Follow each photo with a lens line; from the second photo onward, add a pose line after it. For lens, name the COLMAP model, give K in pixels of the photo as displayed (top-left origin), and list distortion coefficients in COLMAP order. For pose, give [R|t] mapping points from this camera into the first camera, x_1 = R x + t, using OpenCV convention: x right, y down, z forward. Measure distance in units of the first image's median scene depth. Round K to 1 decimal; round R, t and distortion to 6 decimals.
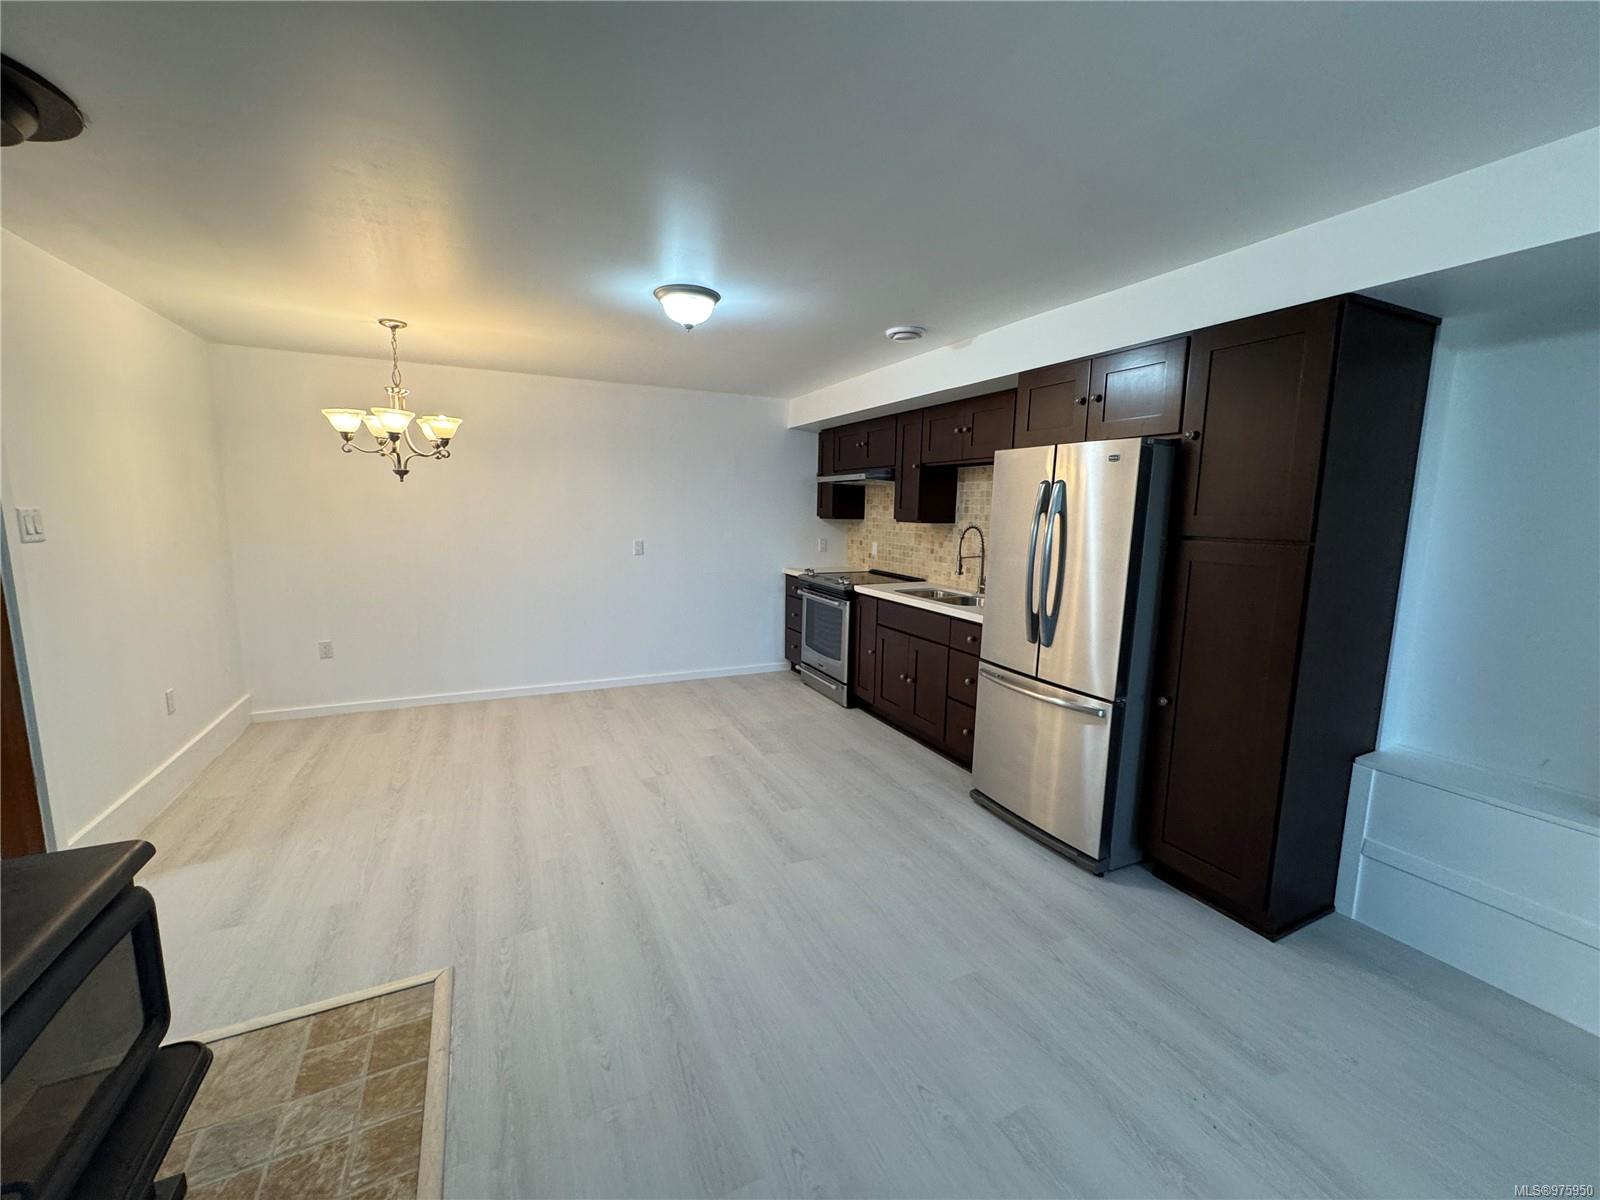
lens RADIAL K [[642.2, 0, 801.7], [0, 642.2, 596.7], [0, 0, 1]] dist [0.001232, 0.000129]
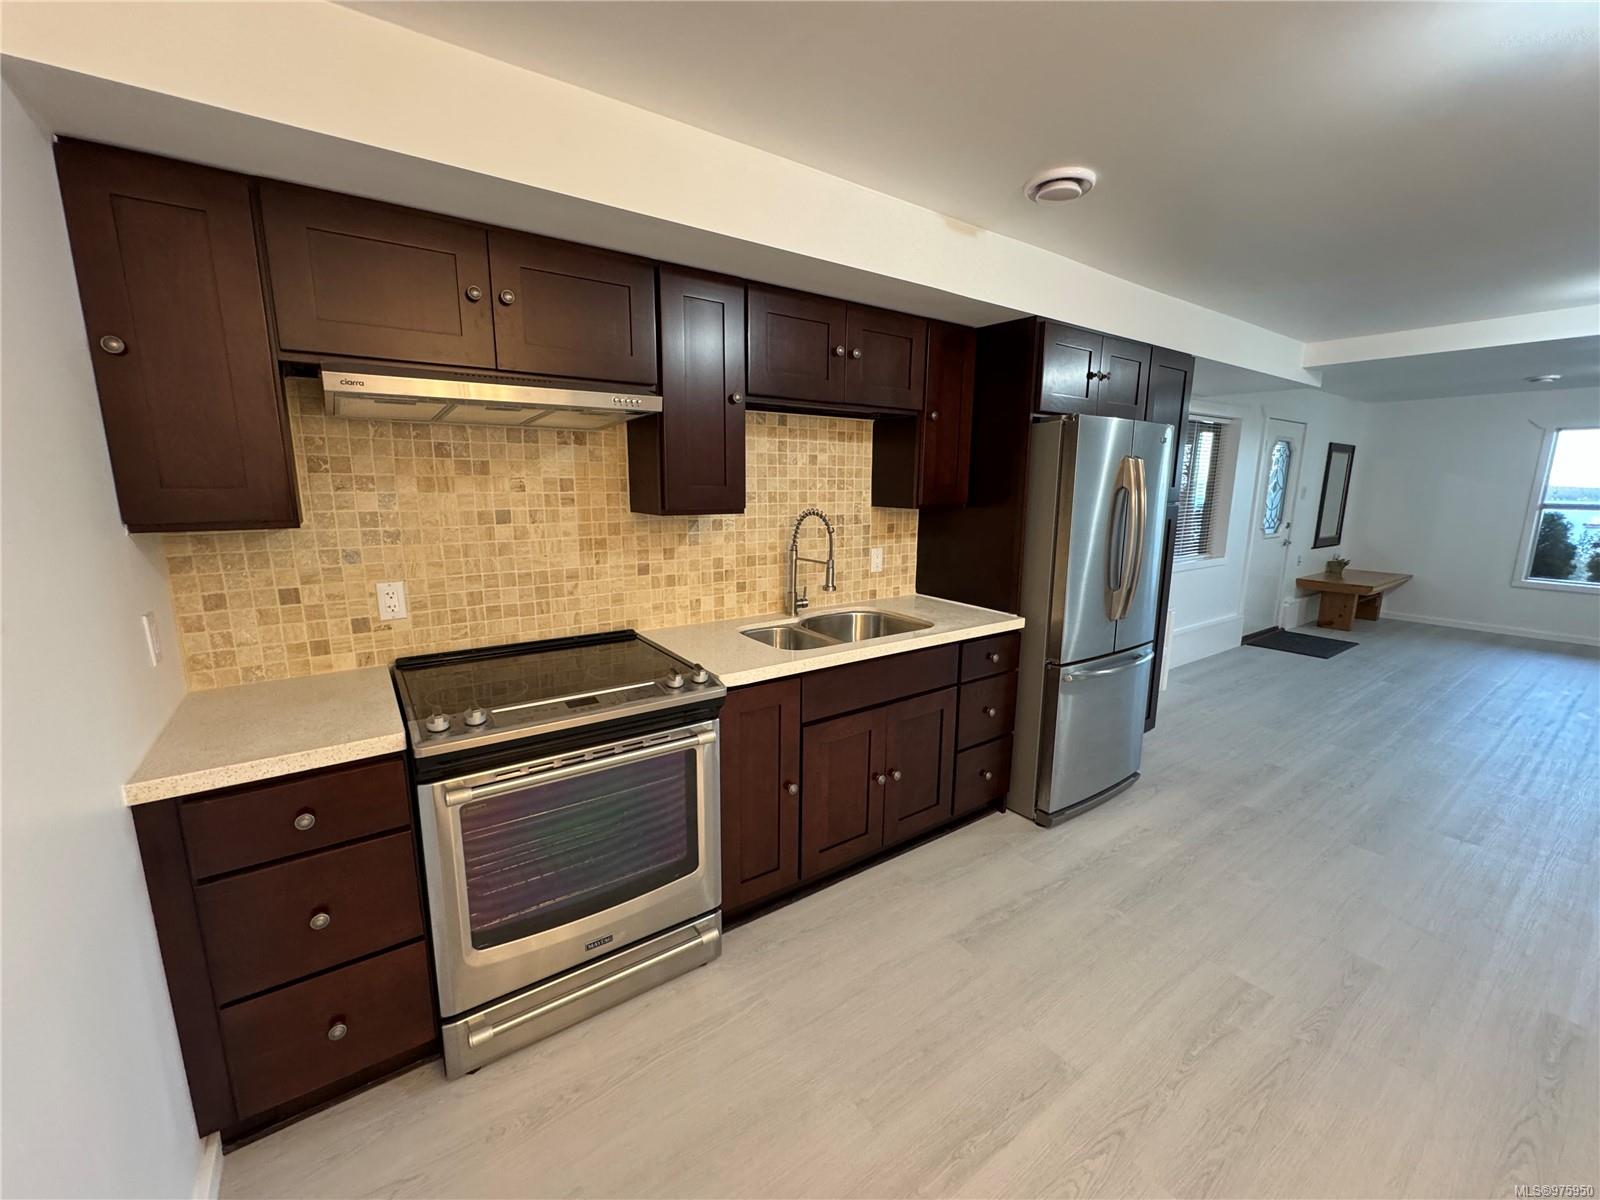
lens RADIAL K [[642.2, 0, 801.7], [0, 642.2, 596.7], [0, 0, 1]] dist [0.001232, 0.000129]
pose [[-0.170470, -0.195667, 0.965740, -0.308462], [0.128053, 0.967376, 0.218602, -0.146495], [-0.977007, 0.160931, -0.139853, 0.971225]]
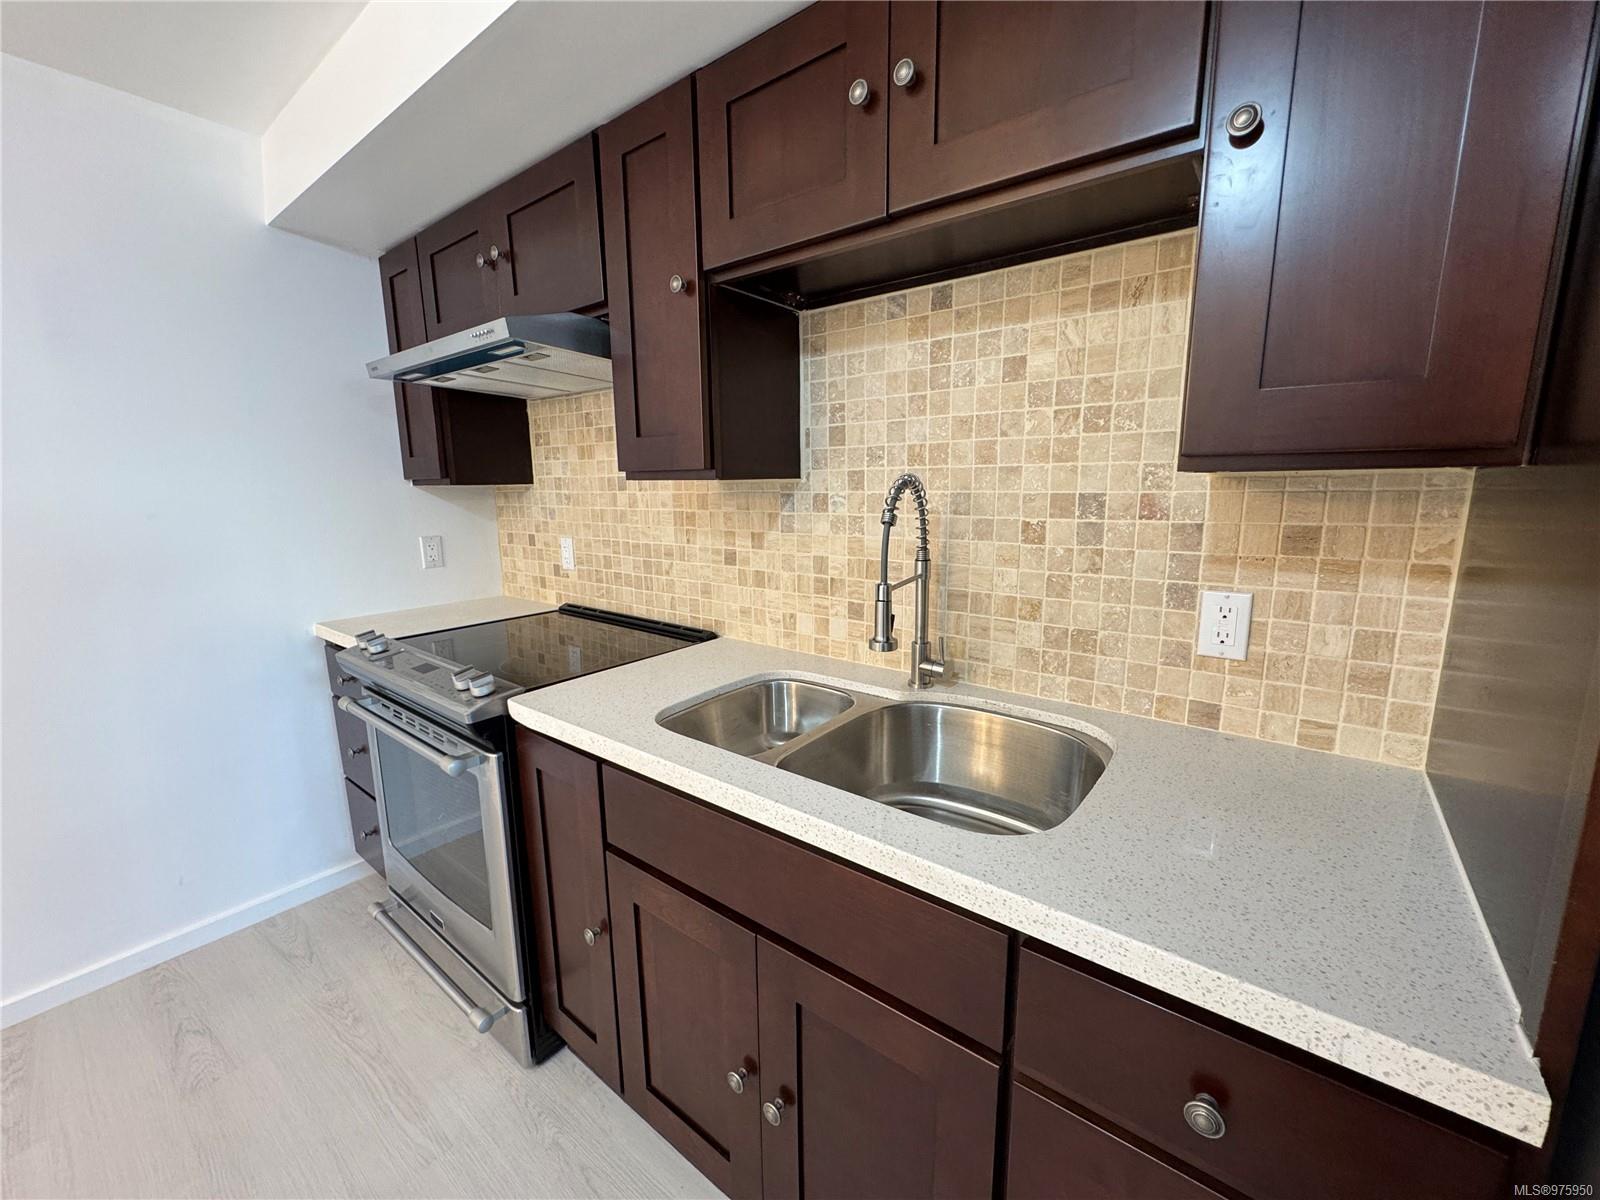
lens RADIAL K [[642.2, 0, 801.7], [0, 642.2, 596.7], [0, 0, 1]] dist [0.001232, 0.000129]
pose [[0.894765, -0.104461, 0.434147, 0.077440], [0.088558, 0.994452, 0.056762, -0.067291], [-0.437668, -0.012341, 0.899052, 0.658735]]
